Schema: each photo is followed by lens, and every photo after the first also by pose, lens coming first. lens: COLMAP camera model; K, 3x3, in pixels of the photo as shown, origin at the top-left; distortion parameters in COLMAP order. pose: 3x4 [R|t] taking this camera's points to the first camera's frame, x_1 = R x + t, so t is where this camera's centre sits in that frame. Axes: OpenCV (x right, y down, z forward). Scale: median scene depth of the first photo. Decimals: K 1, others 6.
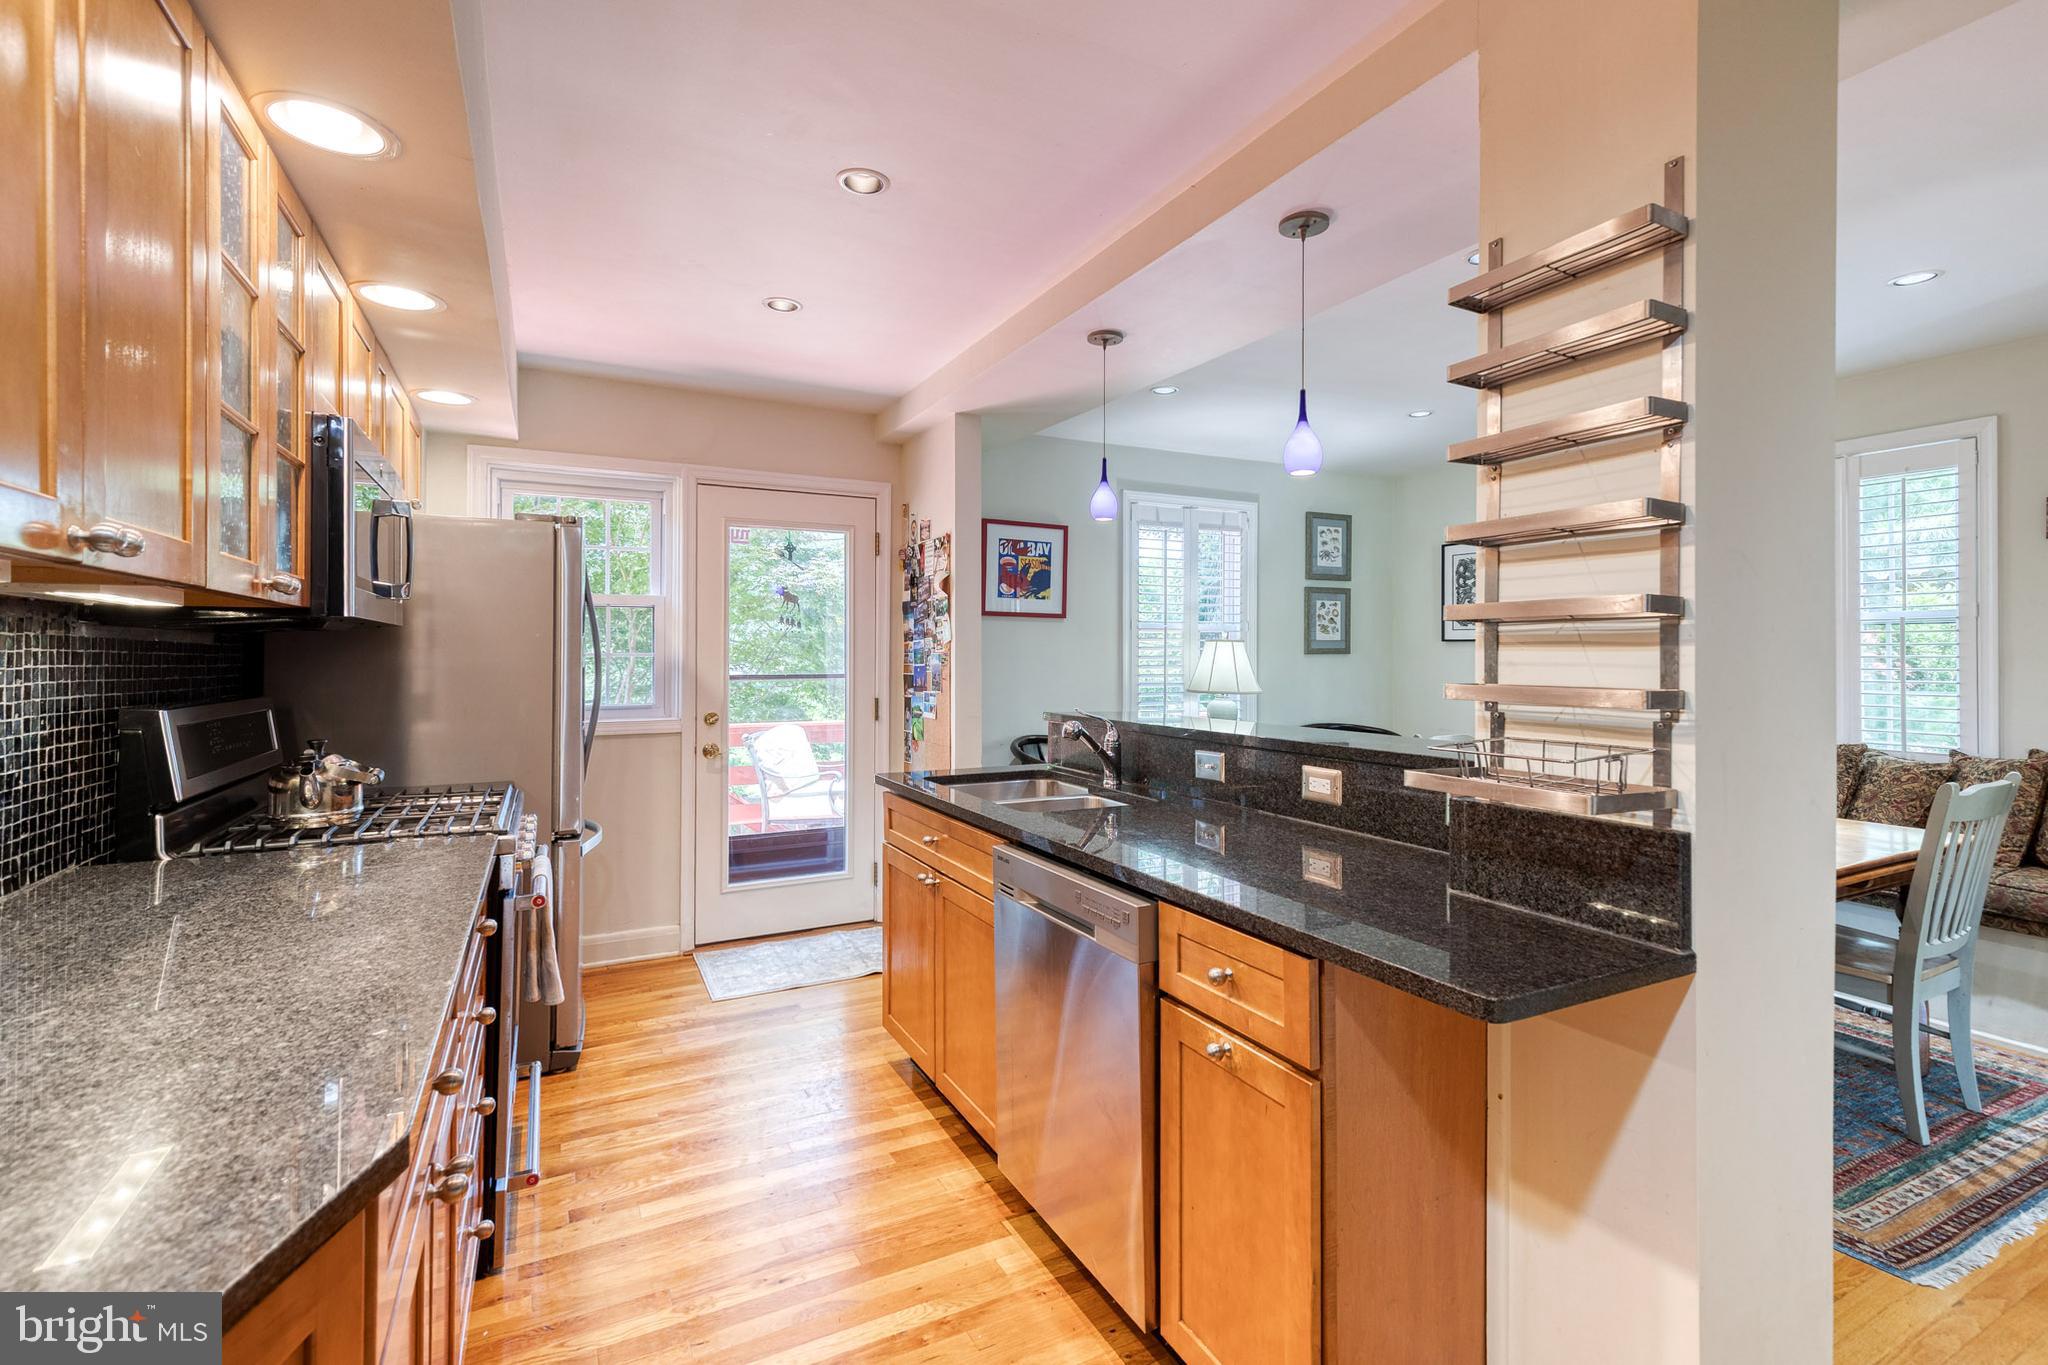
lens RADIAL K [[931.3, 0, 1035.9], [0, 931.3, 646.6], [0, 0, 1]] dist [0.009115, -0.000778]
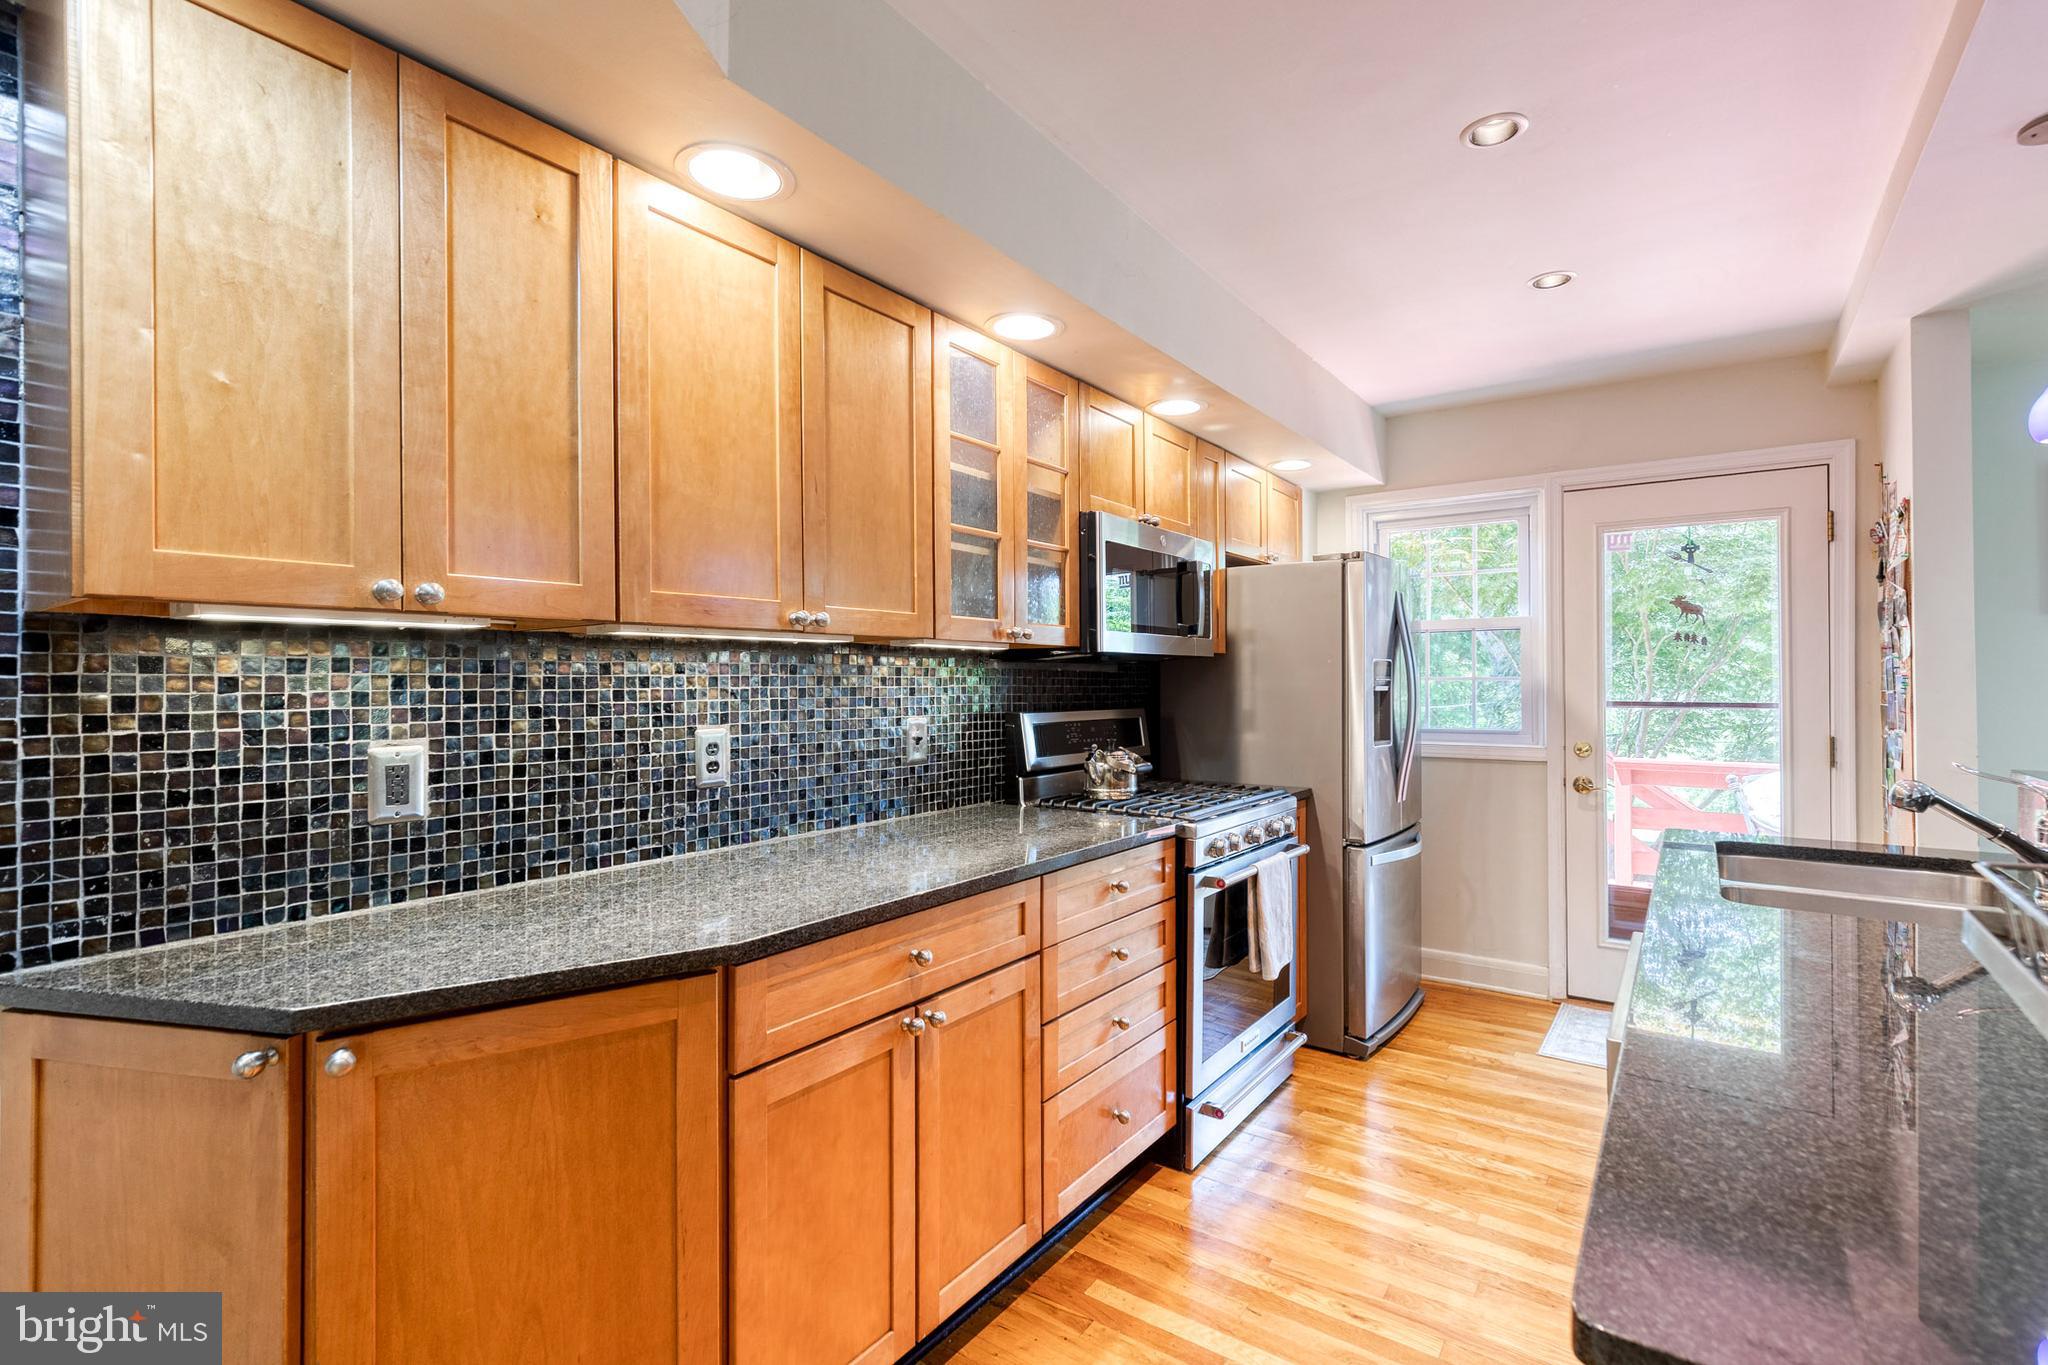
lens RADIAL K [[931.0, 0, 1045.4], [0, 931.0, 675.4], [0, 0, 1]] dist [0.003481, -0.000224]
pose [[0.460341, -0.004982, -0.887728, 0.223535], [0.009063, 0.999959, -0.000913, 0.001942], [0.887696, -0.007625, 0.460367, 0.131269]]
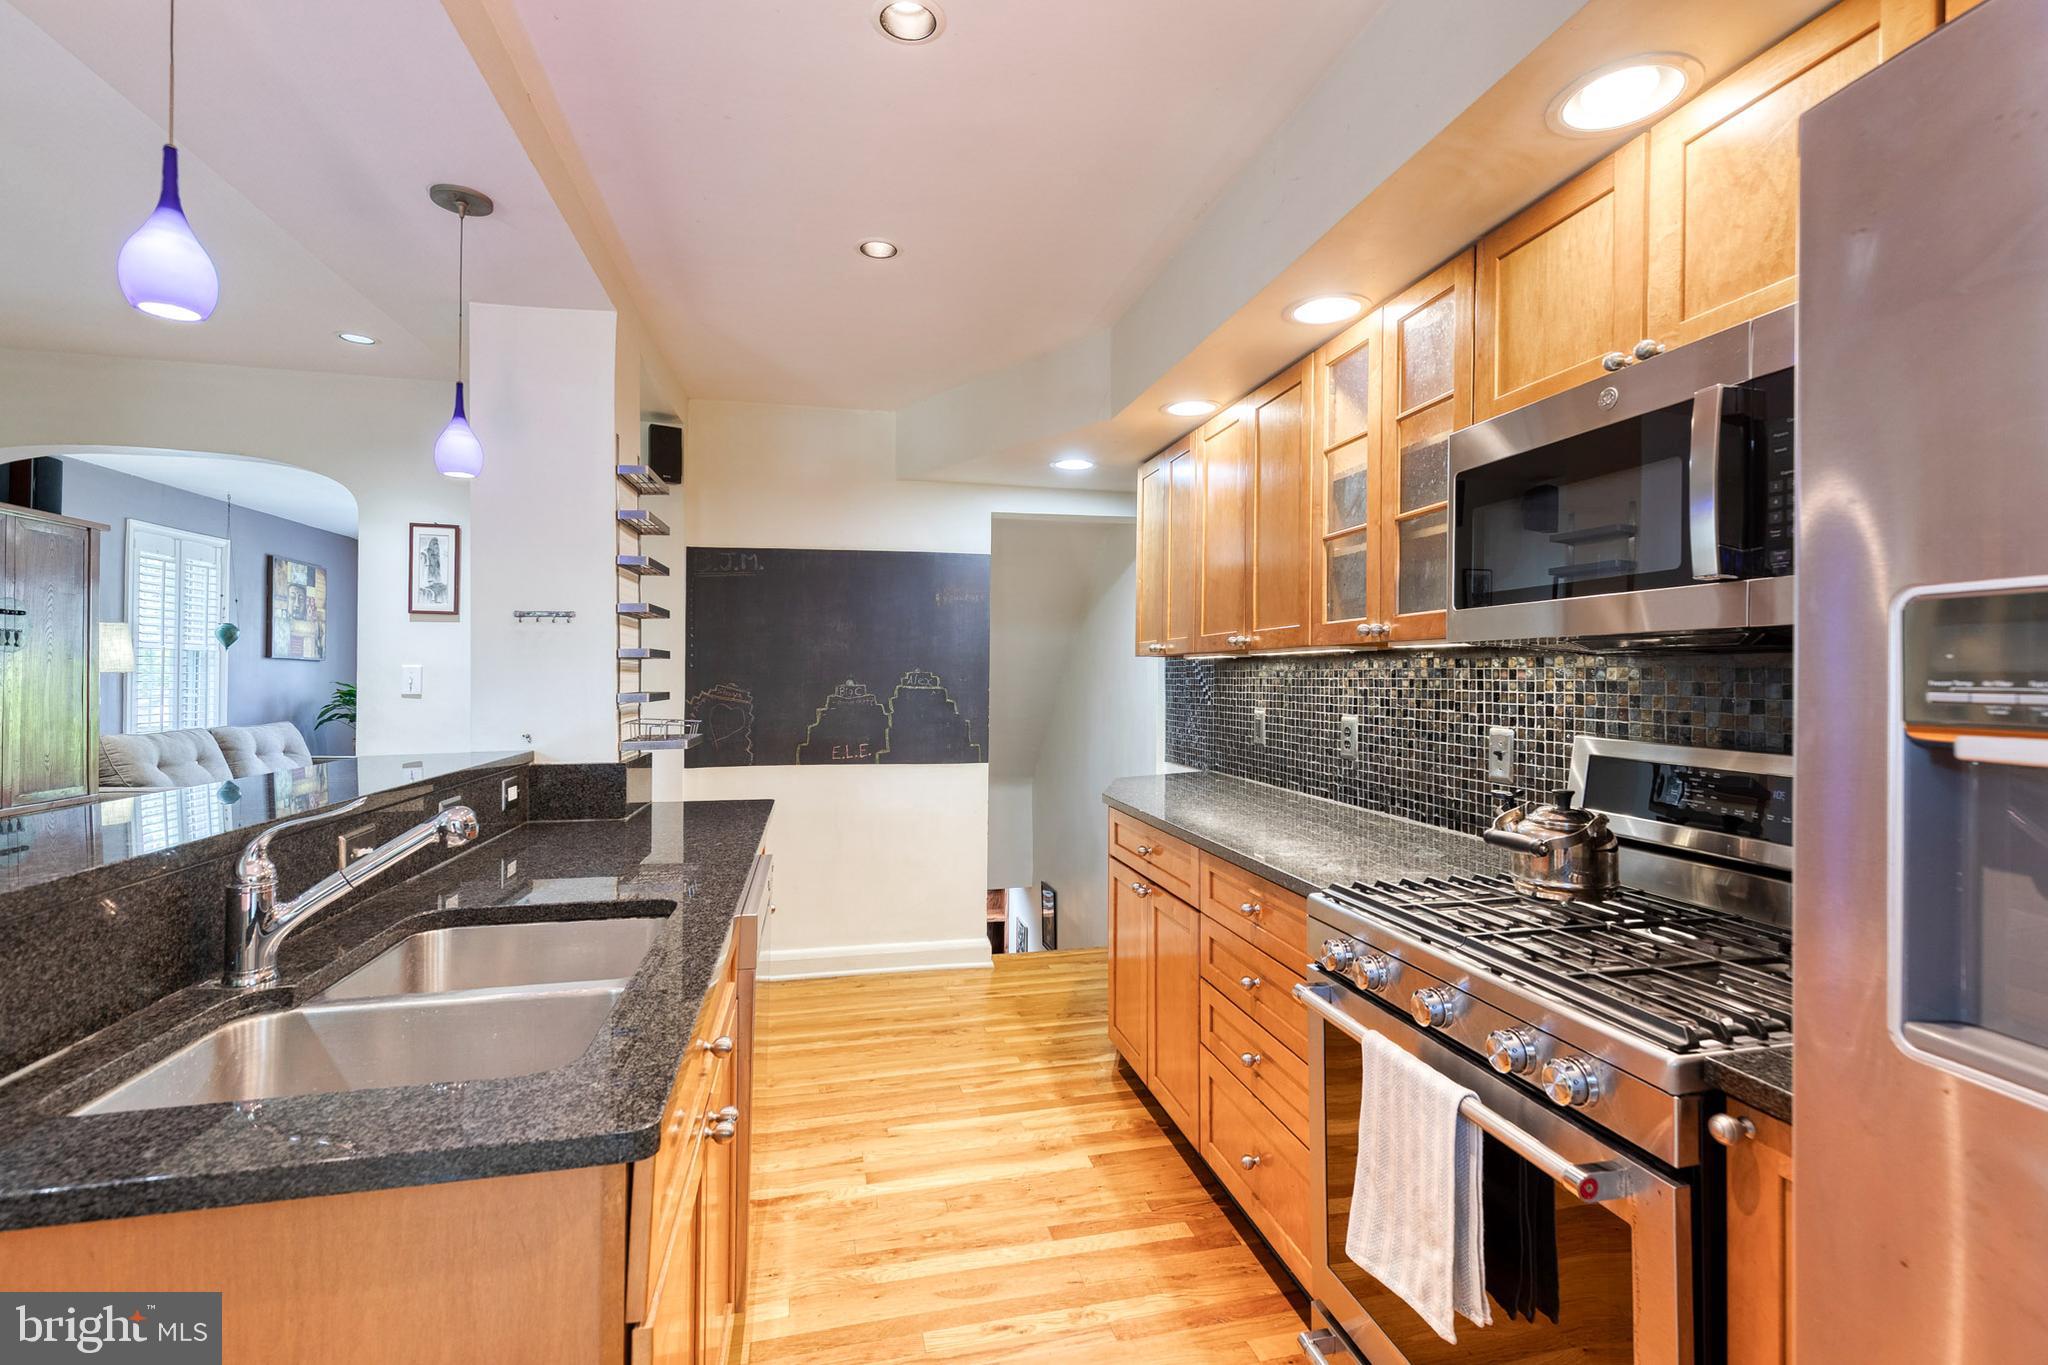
lens RADIAL K [[932.1, 0, 1025.8], [0, 932.1, 673.1], [0, 0, 1]] dist [0.009841, -0.000354]
pose [[-0.965145, -0.000843, 0.261713, -0.267670], [-0.003816, 0.999934, -0.010850, 0.004342], [-0.261686, -0.011471, -0.965085, 0.957636]]
